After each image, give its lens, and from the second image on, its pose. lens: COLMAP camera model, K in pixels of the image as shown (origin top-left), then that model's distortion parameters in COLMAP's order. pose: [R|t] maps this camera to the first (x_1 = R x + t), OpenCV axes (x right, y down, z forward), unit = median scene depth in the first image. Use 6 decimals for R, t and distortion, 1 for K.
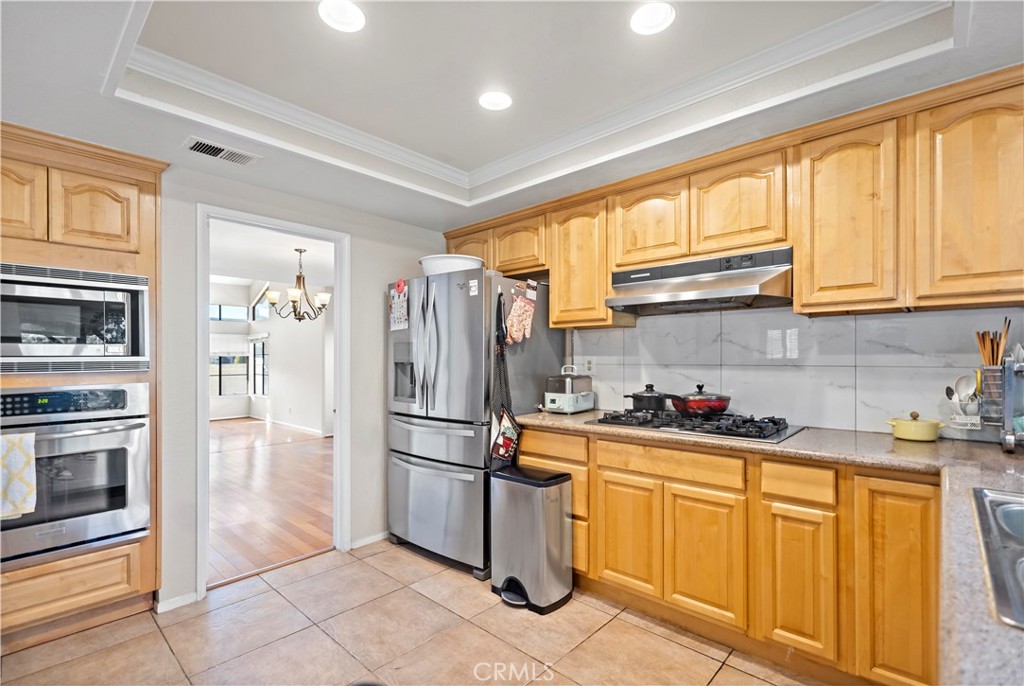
lens RADIAL K [[468.1, 0, 512.5], [0, 468.1, 353.9], [0, 0, 1]] dist [0.001814, 0.001100]
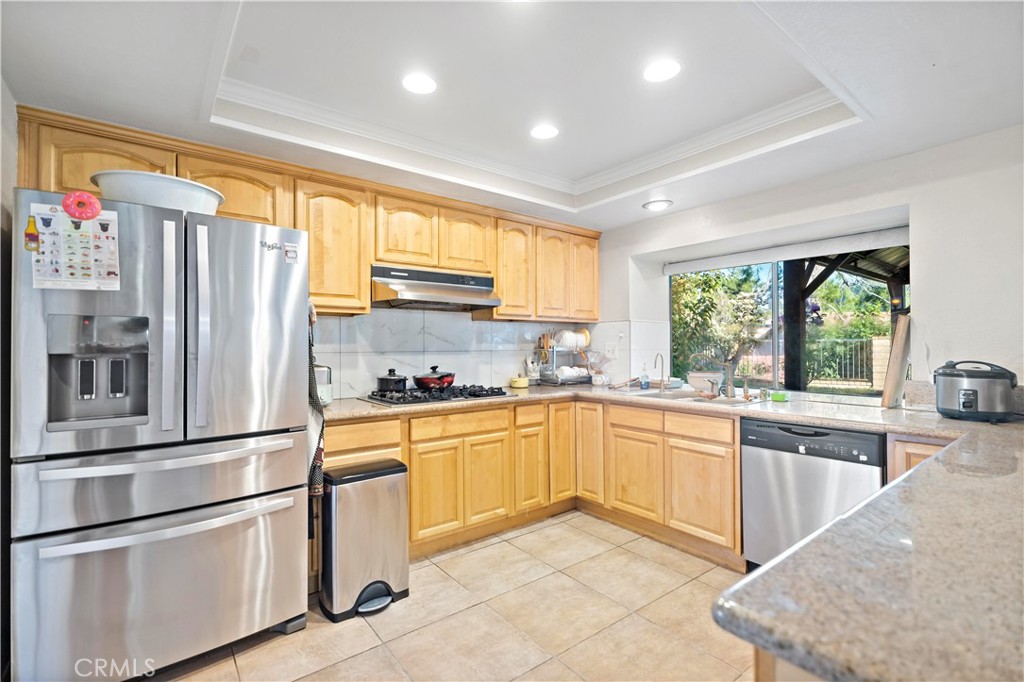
lens RADIAL K [[468.1, 0, 512.8], [0, 468.1, 340.9], [0, 0, 1]] dist [0.001814, 0.001100]
pose [[0.155095, 0.013431, 0.987808, -0.855548], [-0.003798, 0.999908, -0.013000, 0.011139], [-0.987892, -0.001736, 0.155132, 0.572183]]
